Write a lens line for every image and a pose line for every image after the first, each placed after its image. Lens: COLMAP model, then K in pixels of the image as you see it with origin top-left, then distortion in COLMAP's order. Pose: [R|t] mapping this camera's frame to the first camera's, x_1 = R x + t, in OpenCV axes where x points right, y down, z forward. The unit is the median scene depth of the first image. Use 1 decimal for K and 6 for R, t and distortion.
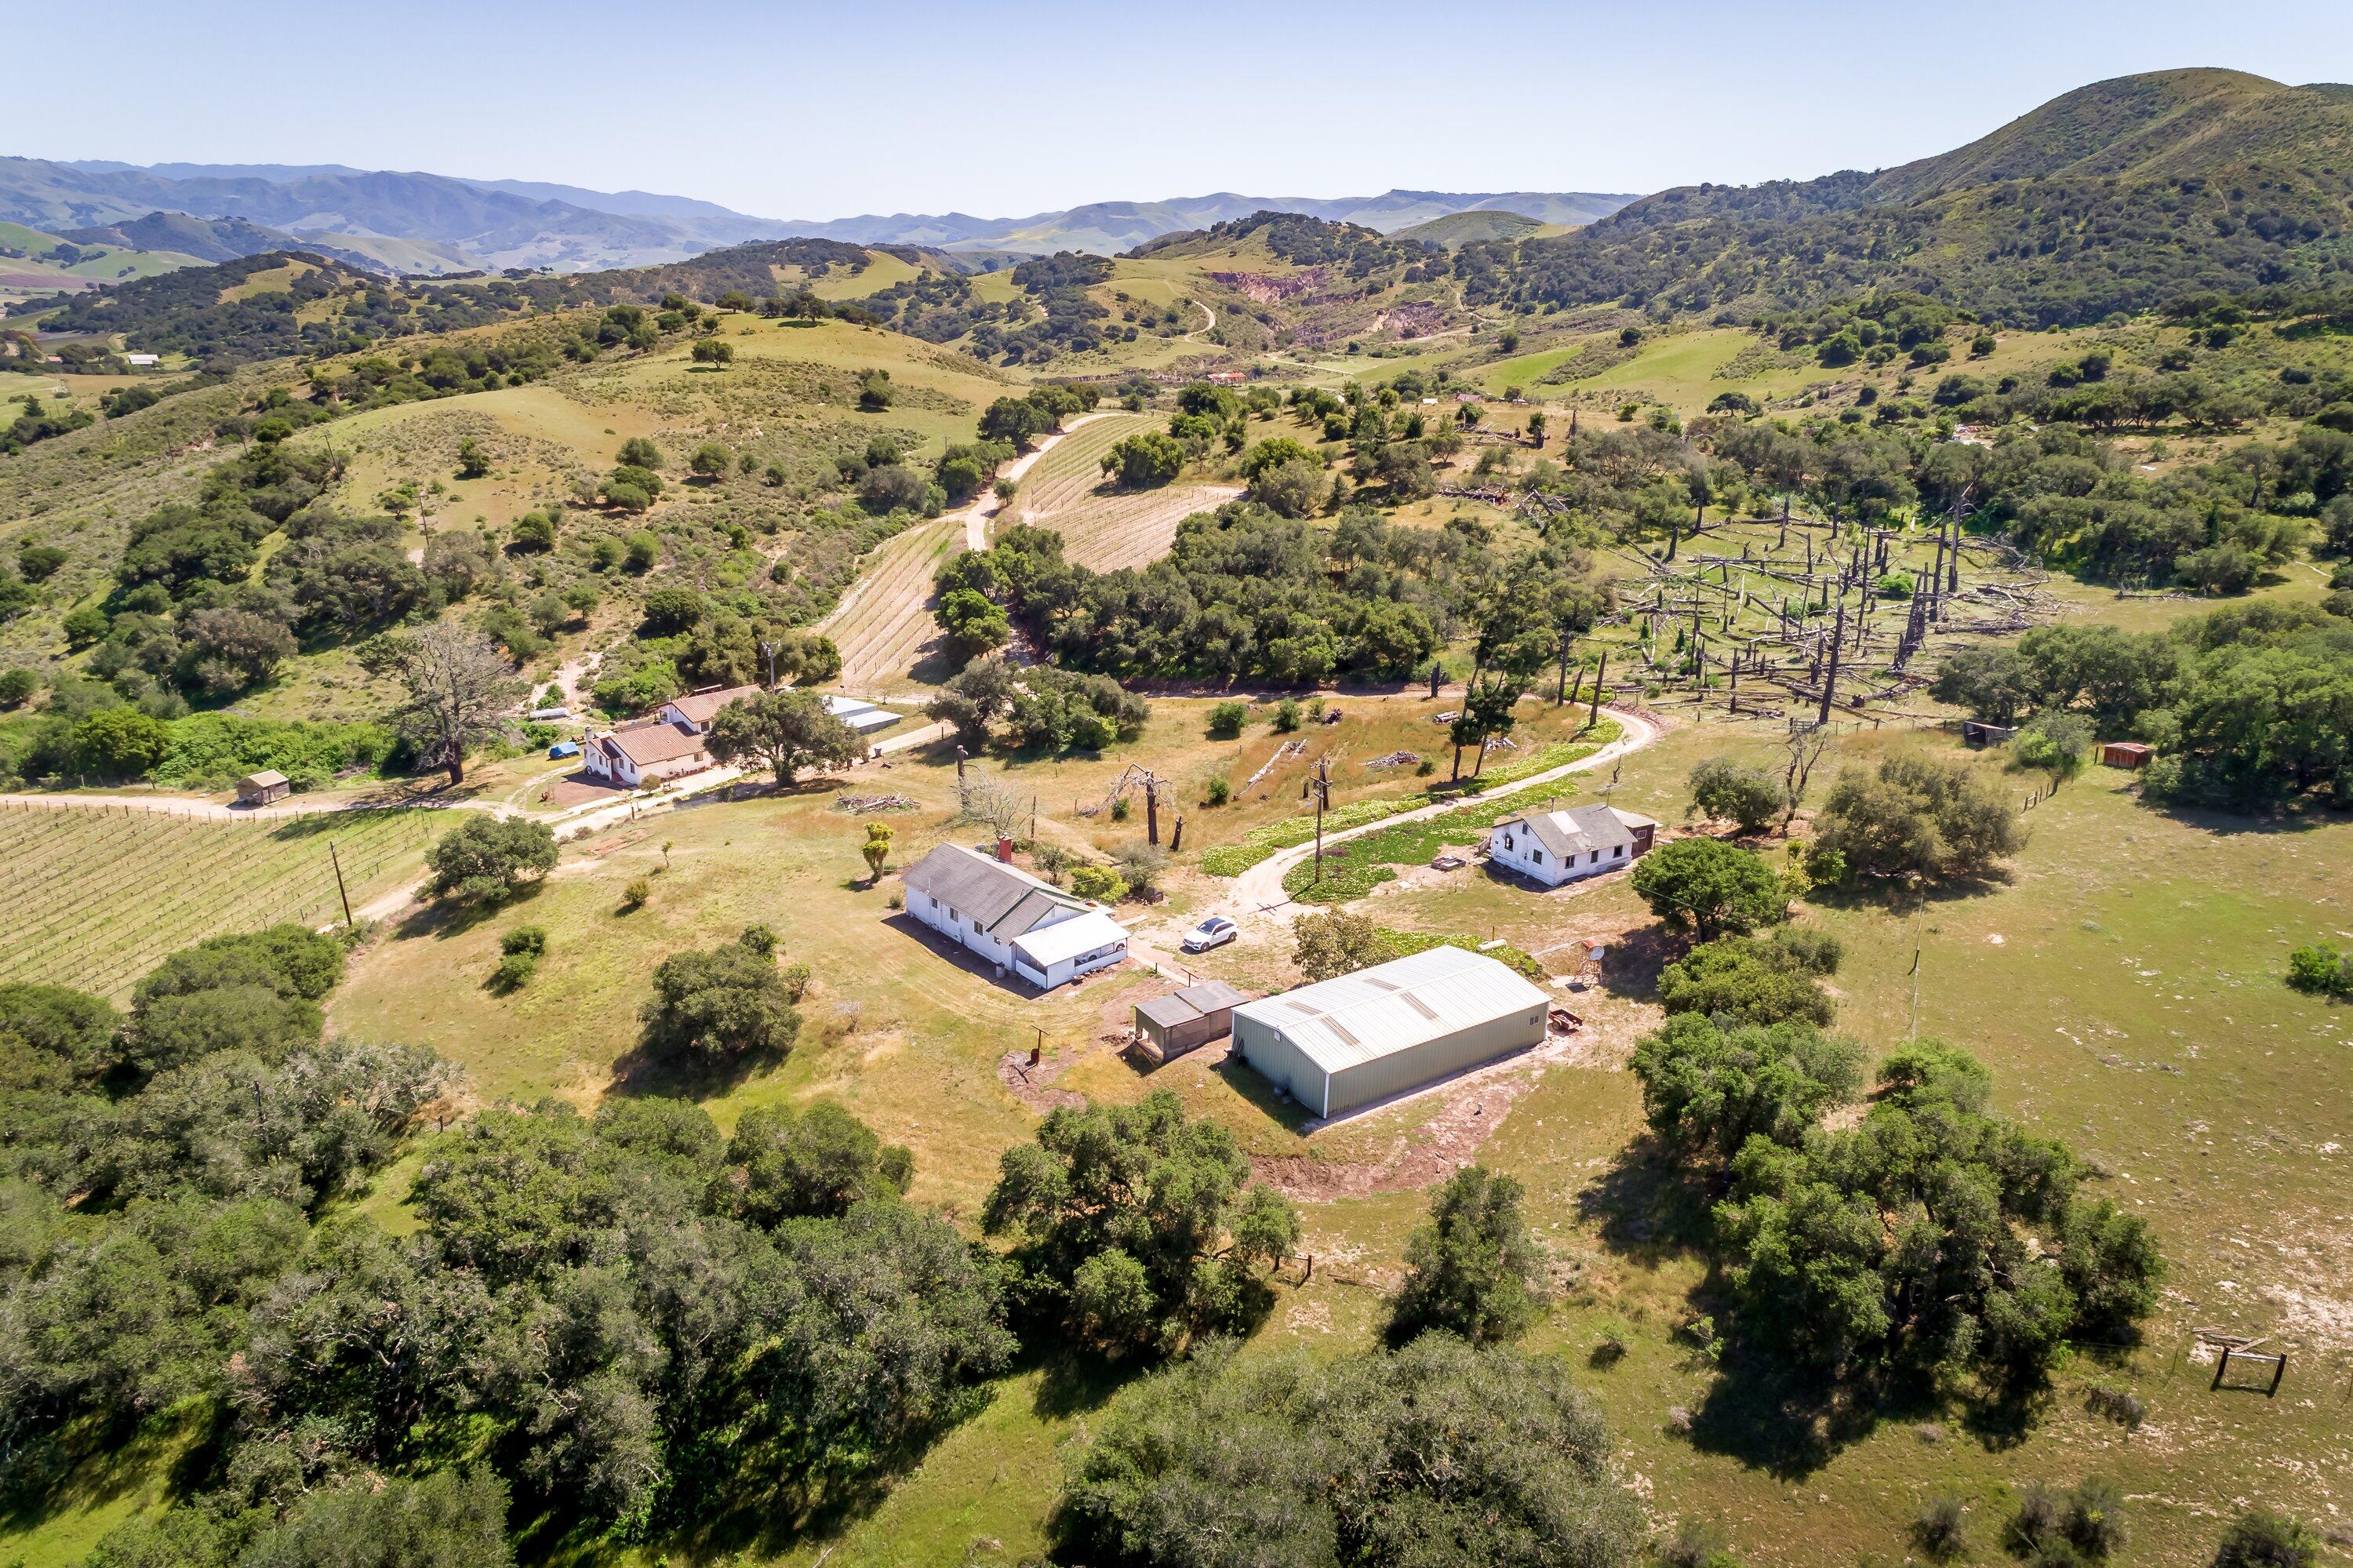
lens RADIAL K [[1577.5, 0, 1177.9], [0, 1577.5, 781.9], [0, 0, 1]] dist [0.026584, 0.009607]
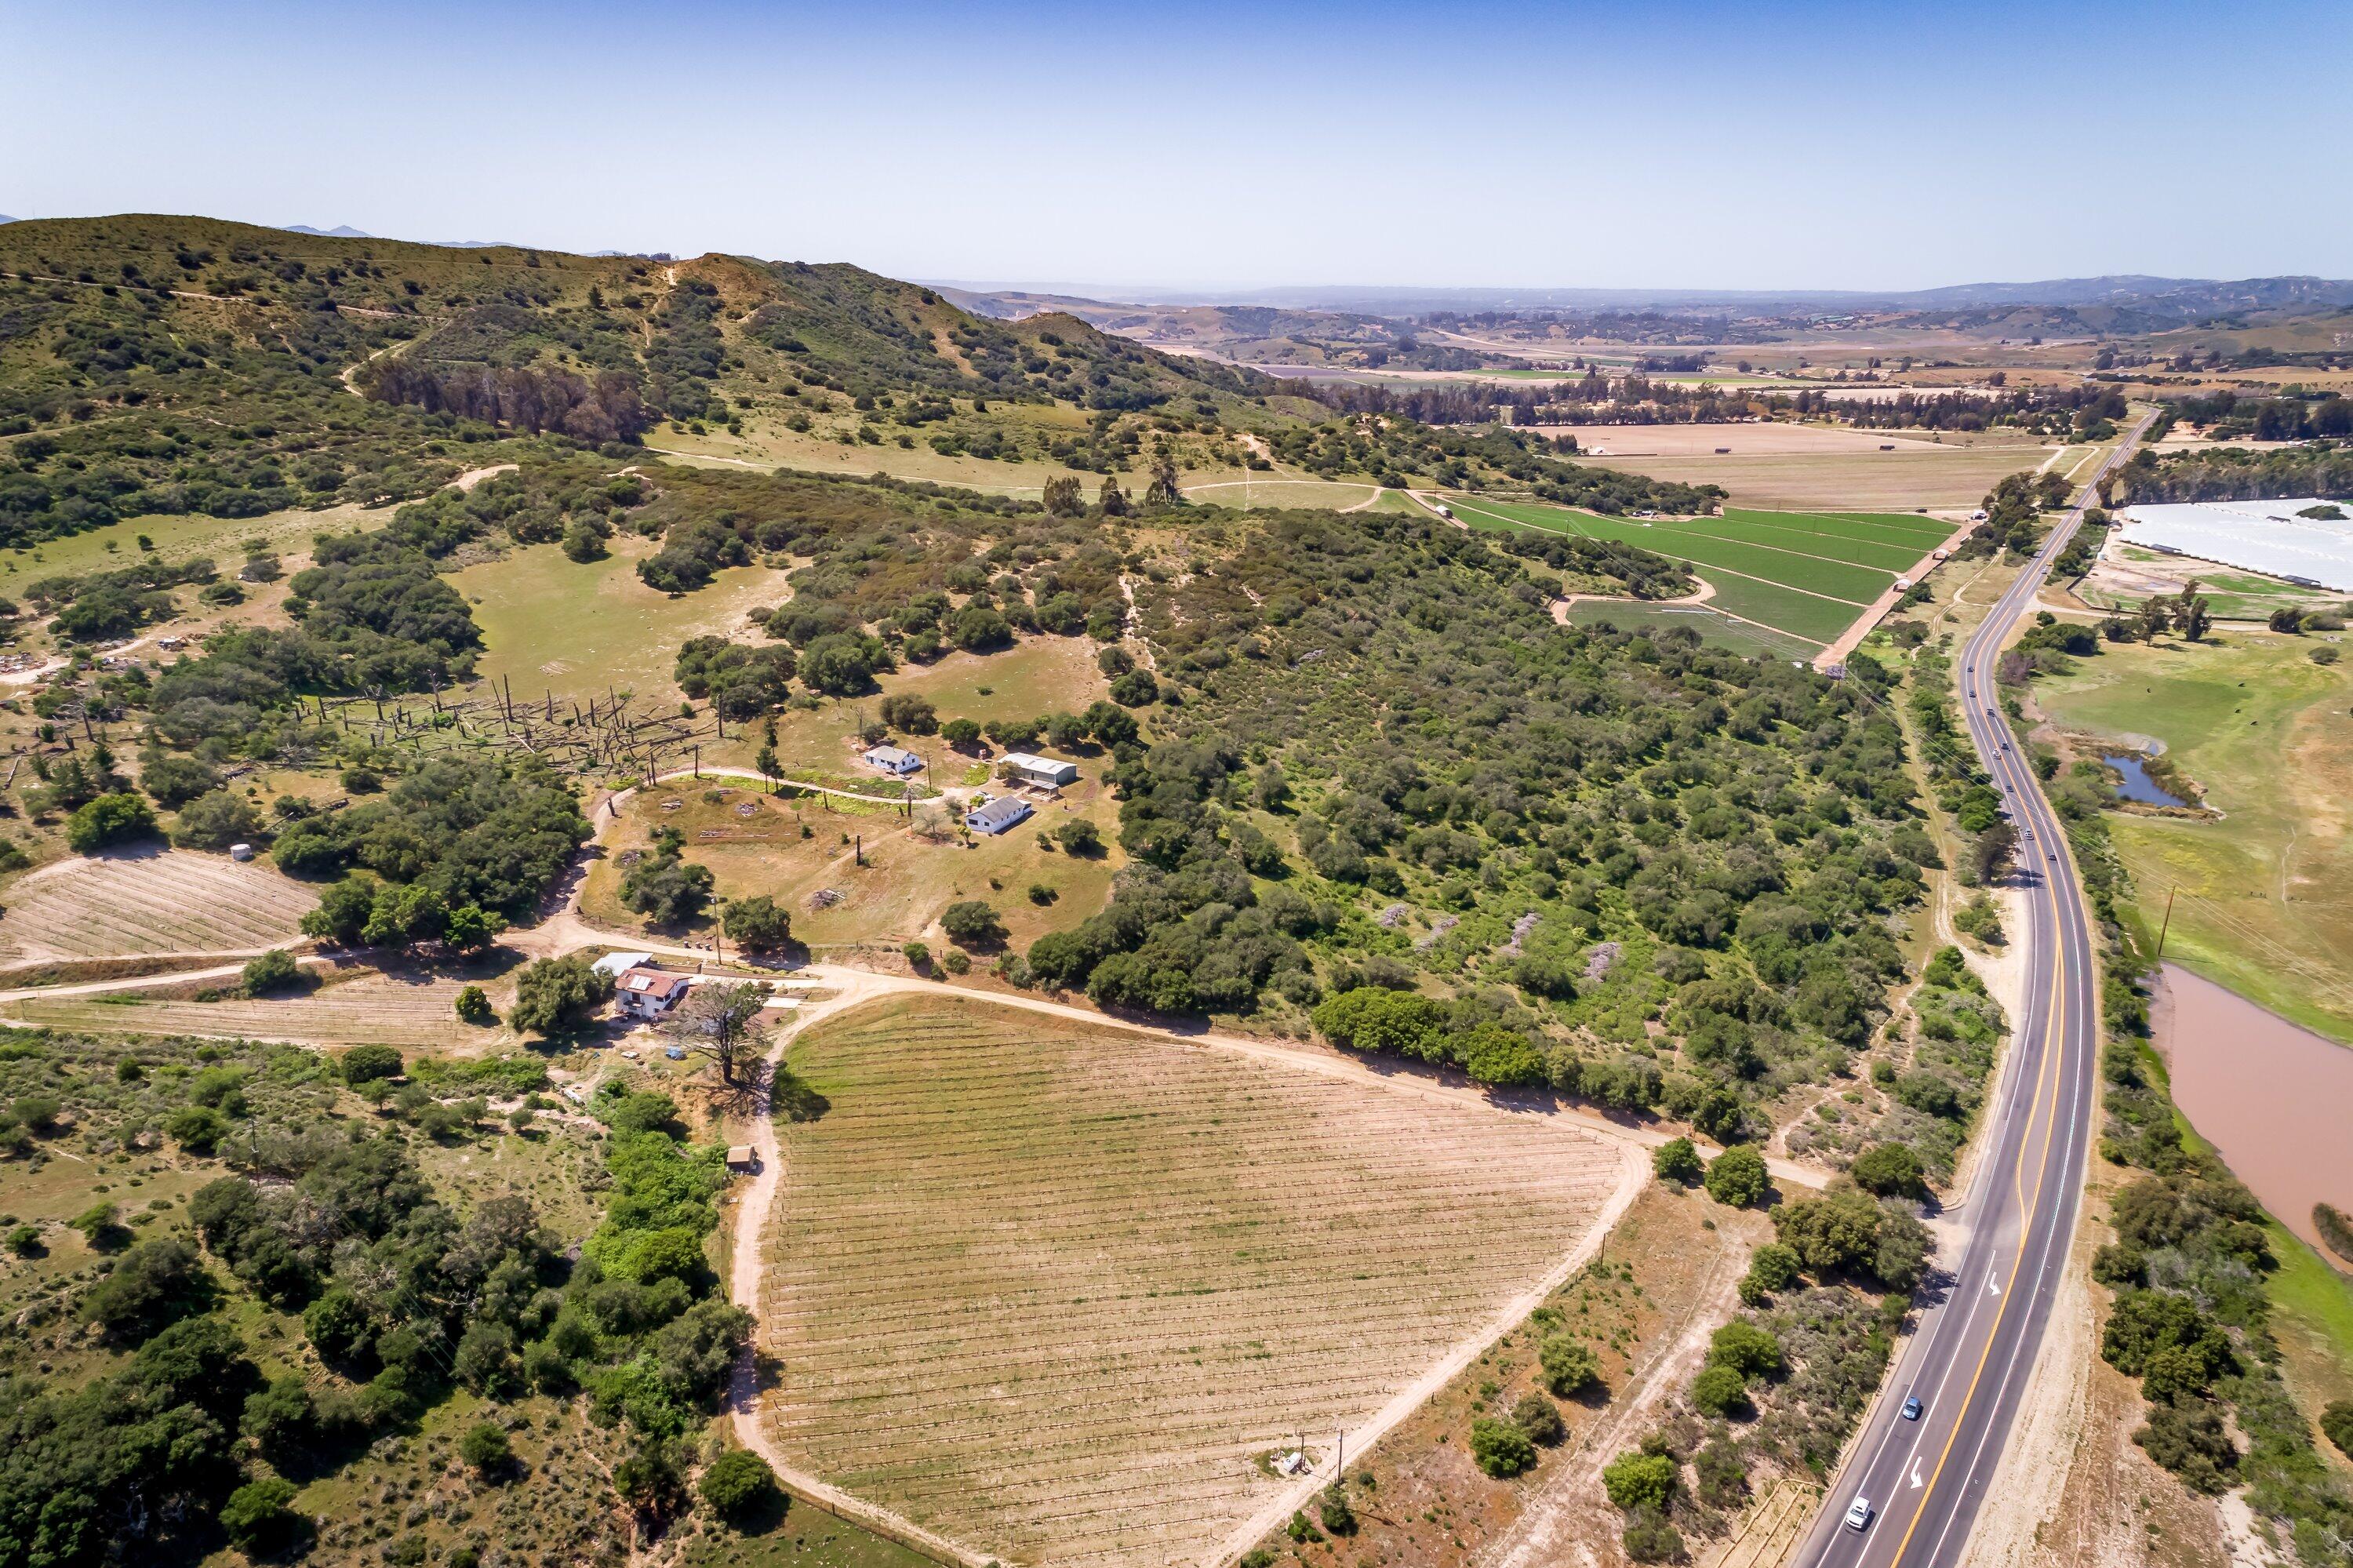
lens RADIAL K [[1581.5, 0, 1176.6], [0, 1581.5, 770.6], [0, 0, 1]] dist [0.025988, 0.011109]
pose [[-0.401204, -0.311319, 0.861462, -0.668219], [0.266893, 0.859934, 0.435065, -0.287887], [-0.876244, 0.404468, -0.261920, 0.334525]]
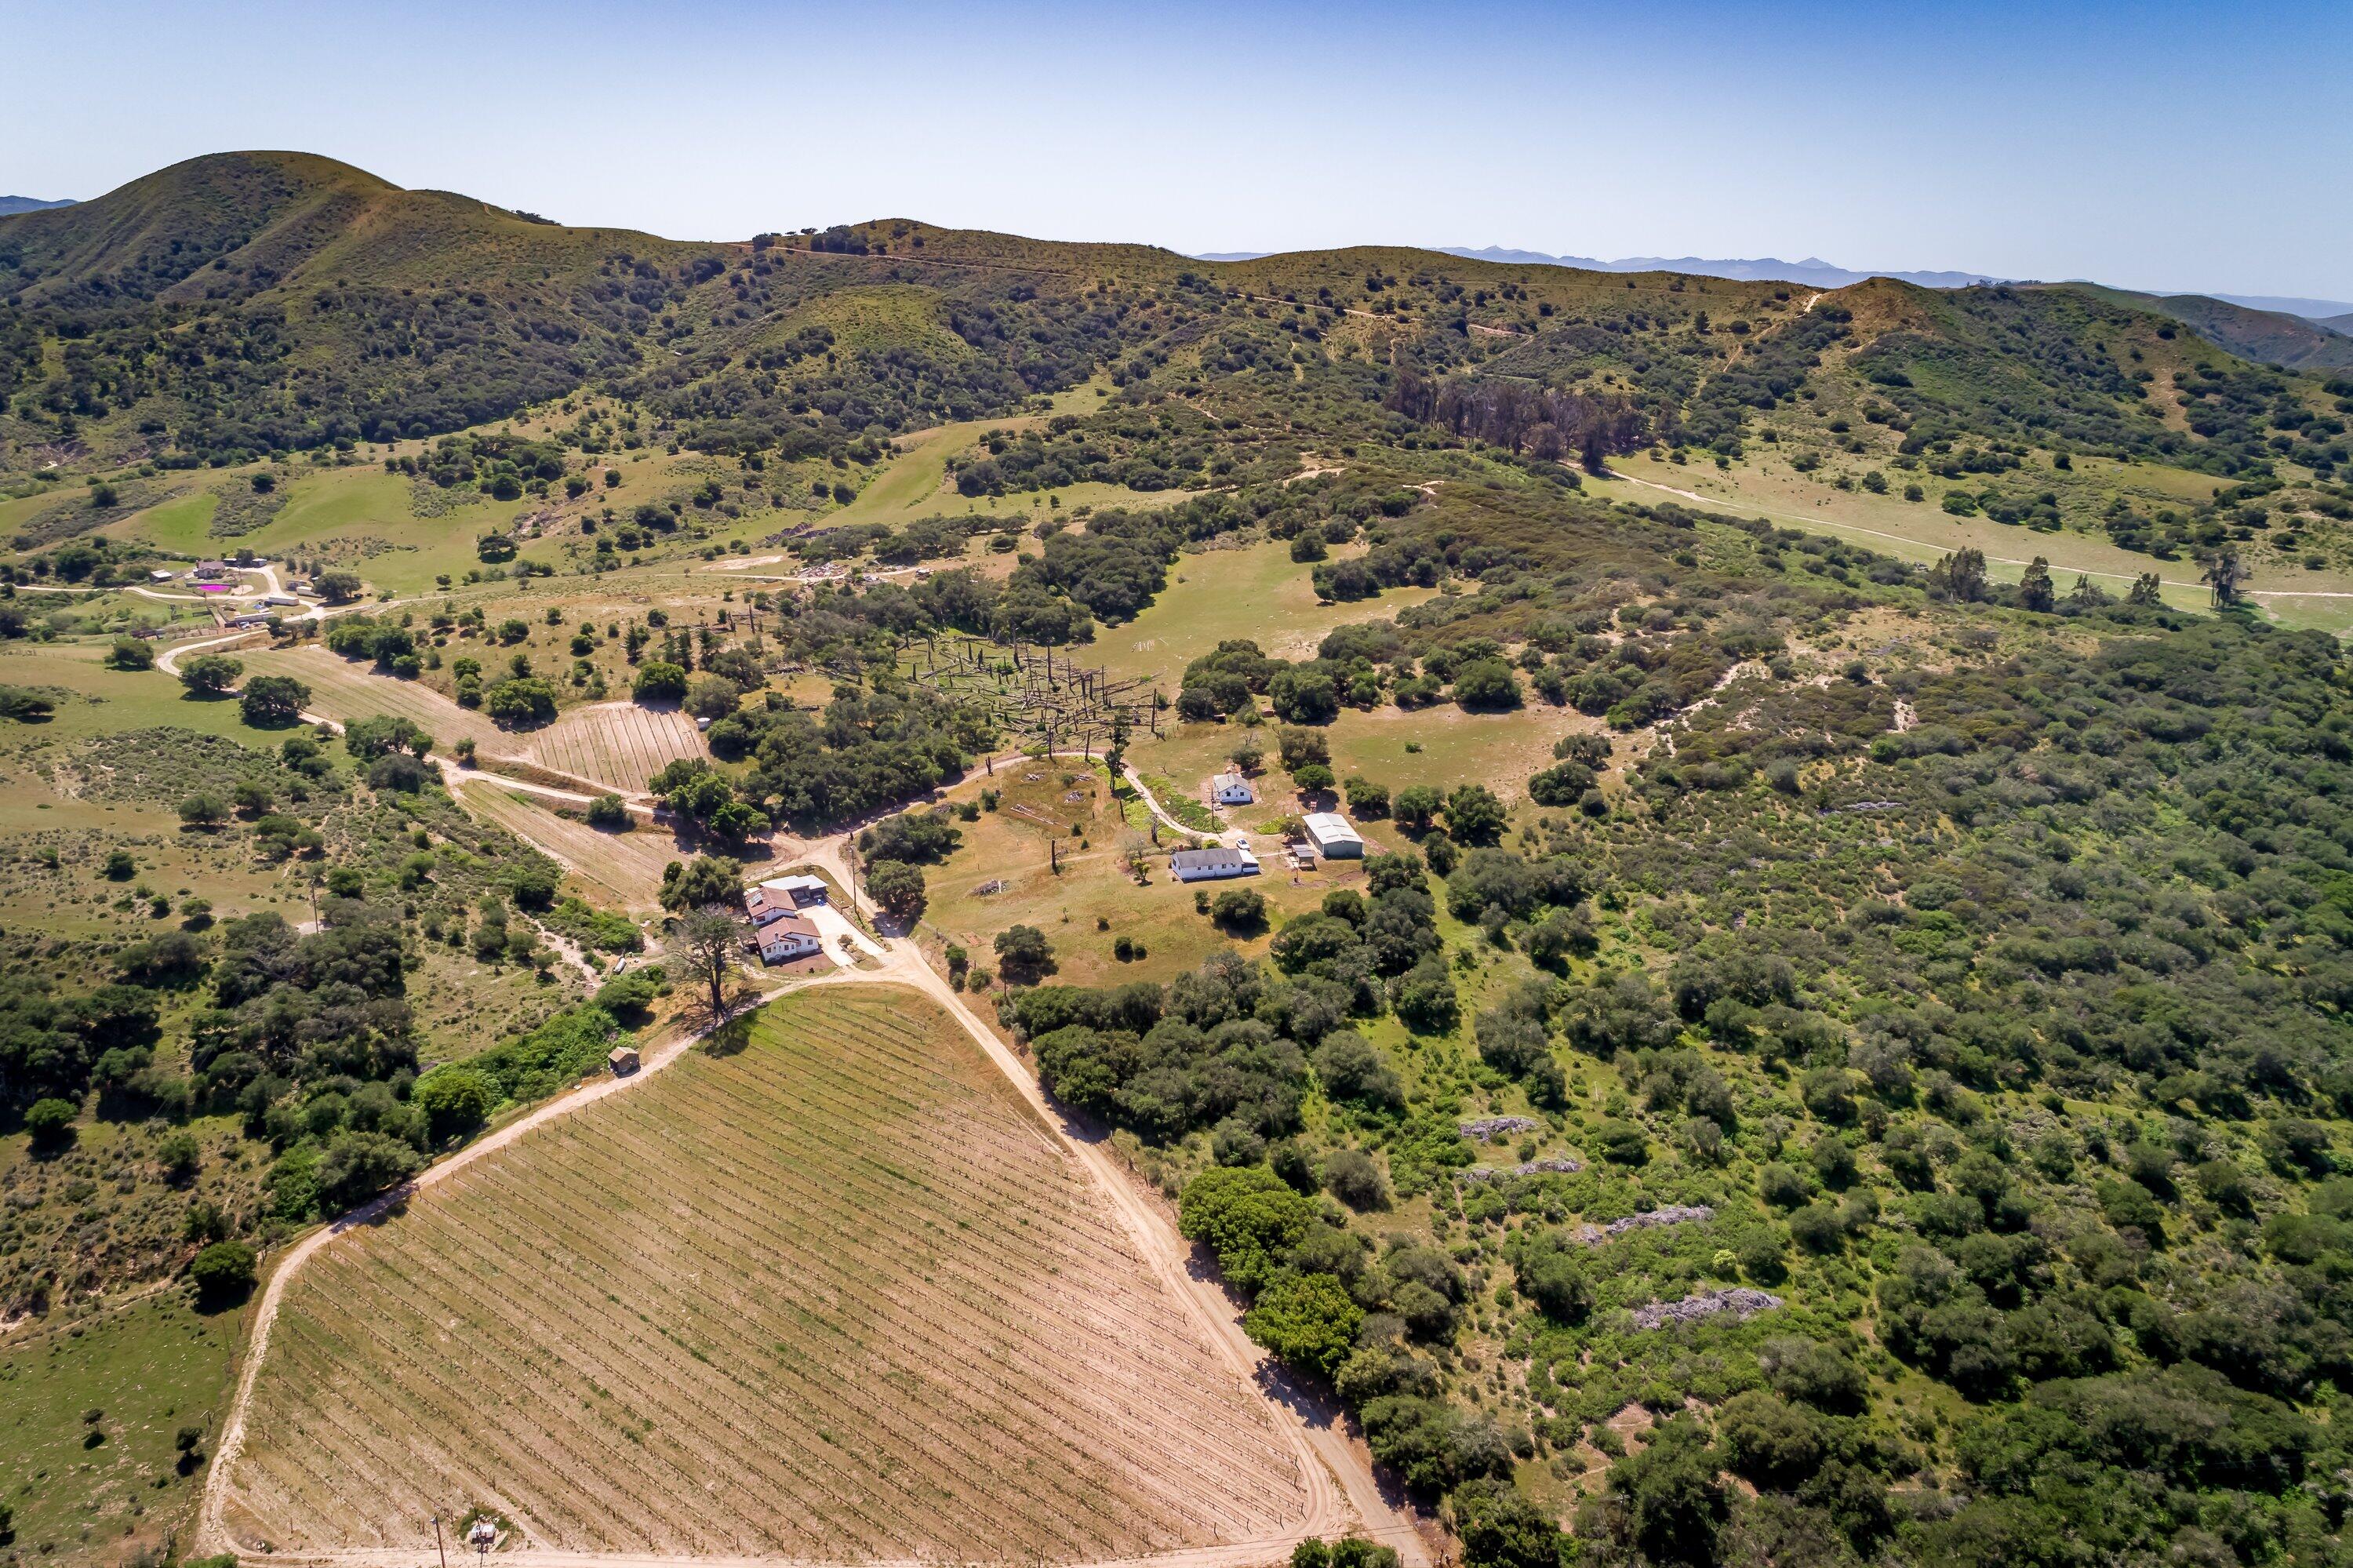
lens RADIAL K [[1581.5, 0, 1176.6], [0, 1581.5, 770.6], [0, 0, 1]] dist [0.025988, 0.011109]
pose [[0.405574, -0.295953, 0.864825, -0.594072], [0.277853, 0.941279, 0.191812, -0.149171], [-0.870809, 0.162500, 0.463989, -0.075836]]
